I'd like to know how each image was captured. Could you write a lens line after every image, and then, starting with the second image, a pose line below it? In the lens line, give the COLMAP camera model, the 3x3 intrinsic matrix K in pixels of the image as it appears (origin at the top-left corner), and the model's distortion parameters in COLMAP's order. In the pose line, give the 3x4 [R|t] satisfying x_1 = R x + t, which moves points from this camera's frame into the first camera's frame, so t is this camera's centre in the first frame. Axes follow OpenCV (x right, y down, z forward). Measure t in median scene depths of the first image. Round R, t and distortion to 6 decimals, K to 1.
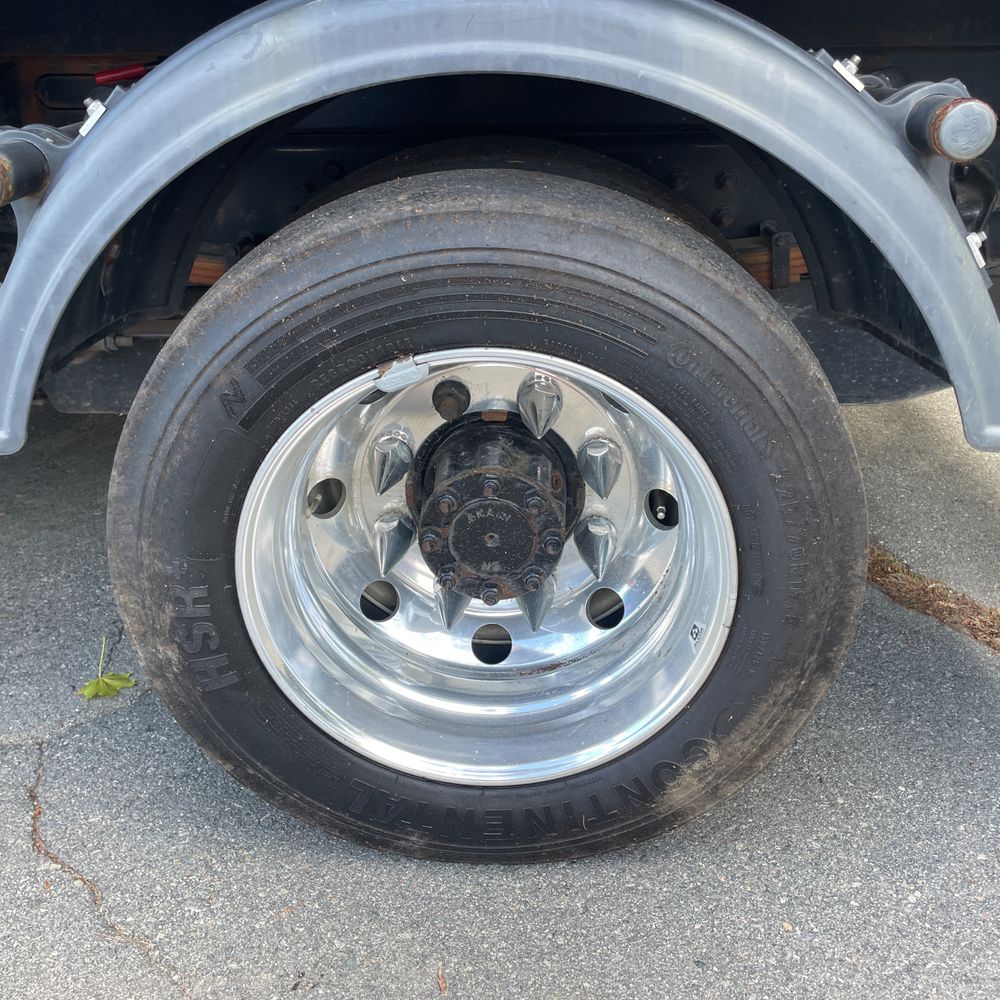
lens RADIAL K [[1016.5, 0, 534.8], [0, 1016.5, 500.1], [0, 0, 1]] dist [0.036166, 0.000000]
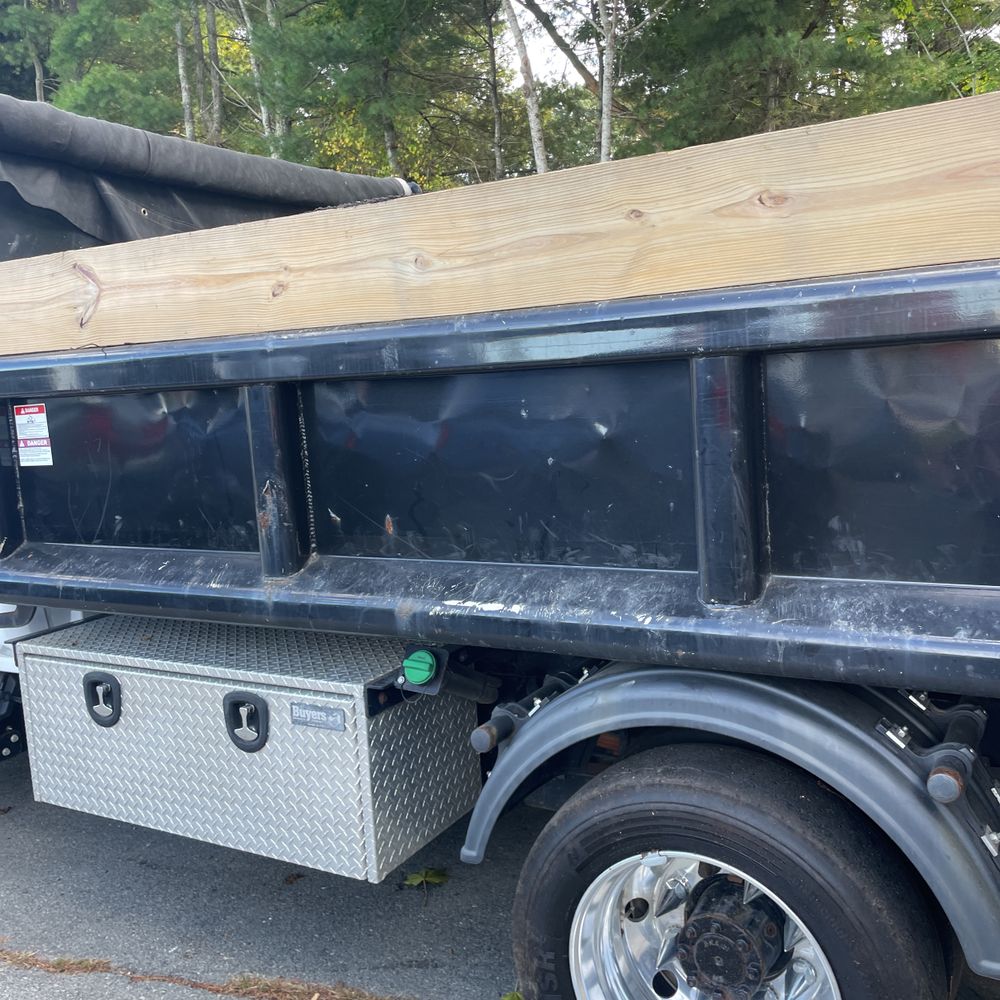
lens RADIAL K [[1016.5, 0, 516.6], [0, 1016.5, 480.2], [0, 0, 1]] dist [0.036166, 0.000000]
pose [[0.872576, 0.003378, -0.488466, 0.588664], [-0.161032, 0.946066, -0.281120, -0.217538], [0.461172, 0.323957, 0.826058, -0.957650]]
